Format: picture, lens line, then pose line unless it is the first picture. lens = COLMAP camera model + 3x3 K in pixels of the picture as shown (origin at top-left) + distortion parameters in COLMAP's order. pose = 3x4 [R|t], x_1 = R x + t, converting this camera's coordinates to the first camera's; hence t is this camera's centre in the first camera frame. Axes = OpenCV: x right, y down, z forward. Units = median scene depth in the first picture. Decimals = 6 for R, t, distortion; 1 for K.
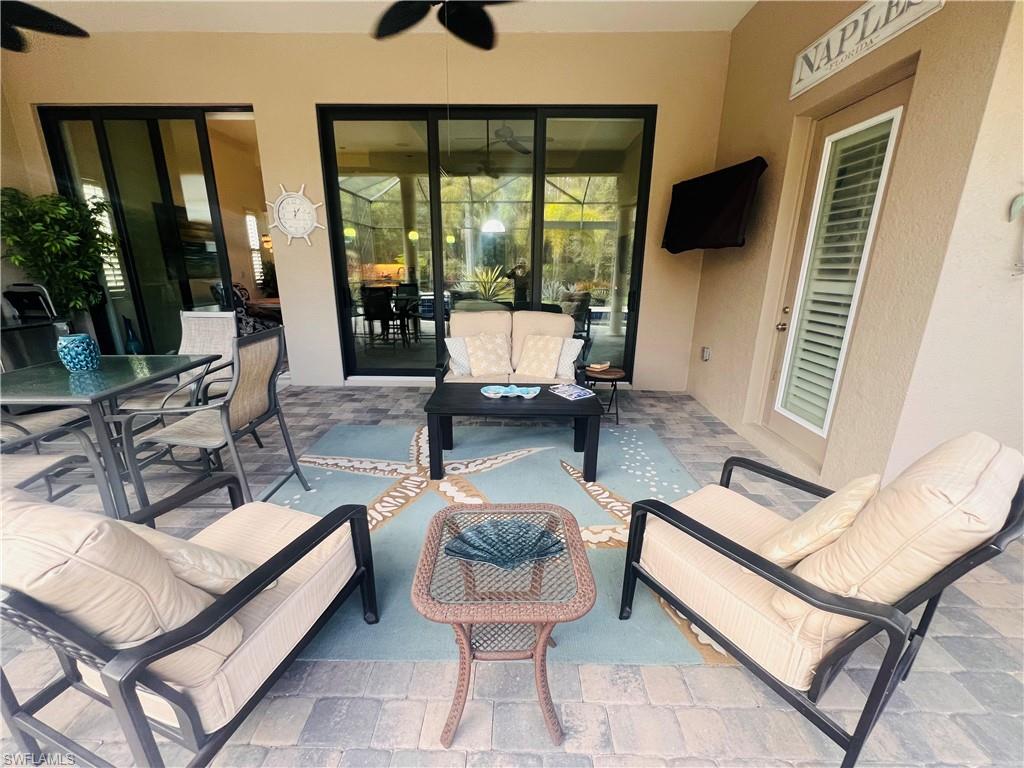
lens RADIAL K [[412.5, 0, 510.8], [0, 412.5, 380.7], [0, 0, 1]] dist [-0.000845, 0.000014]
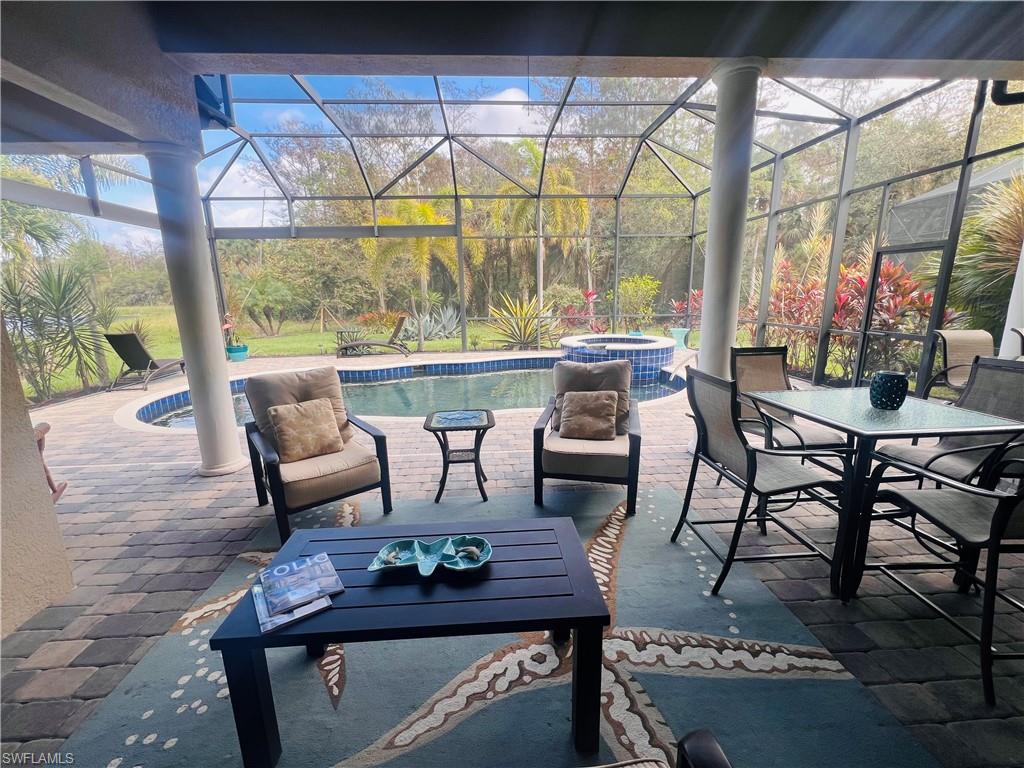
lens RADIAL K [[442.7, 0, 510.7], [0, 442.7, 386.5], [0, 0, 1]] dist [0.002566, 0.000415]
pose [[-0.997054, 0.027112, -0.071755, -0.060261], [-0.010385, 0.879131, 0.476467, -0.407550], [0.076000, 0.475808, -0.876259, 1.344749]]
